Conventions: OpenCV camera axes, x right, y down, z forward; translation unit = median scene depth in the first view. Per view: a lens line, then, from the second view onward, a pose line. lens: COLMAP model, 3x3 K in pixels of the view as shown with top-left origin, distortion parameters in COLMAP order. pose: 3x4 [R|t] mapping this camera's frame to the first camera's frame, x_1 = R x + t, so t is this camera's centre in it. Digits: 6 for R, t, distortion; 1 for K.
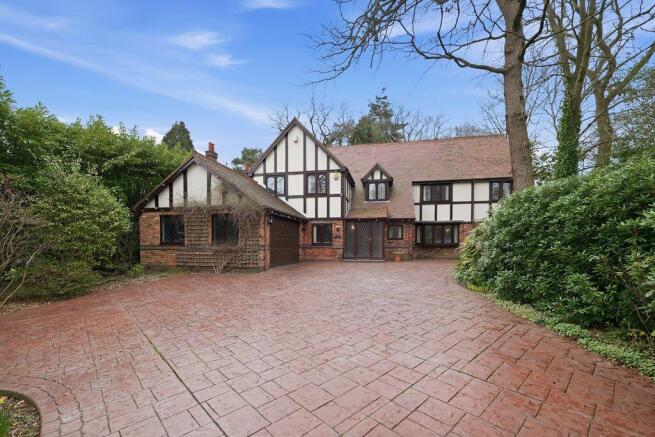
lens RADIAL K [[278.2, 0, 312.8], [0, 278.2, 246.8], [0, 0, 1]] dist [0.000803, -0.000191]
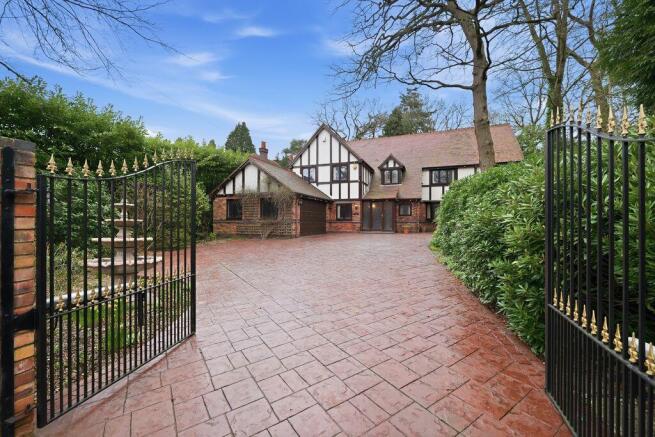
lens RADIAL K [[278.2, 0, 328.1], [0, 278.2, 213.4], [0, 0, 1]] dist [0.000803, -0.000191]
pose [[0.990092, -0.004776, -0.140341, 0.139962], [-0.000998, 0.999157, -0.041043, 0.015497], [0.140418, 0.040777, 0.989252, -0.280312]]
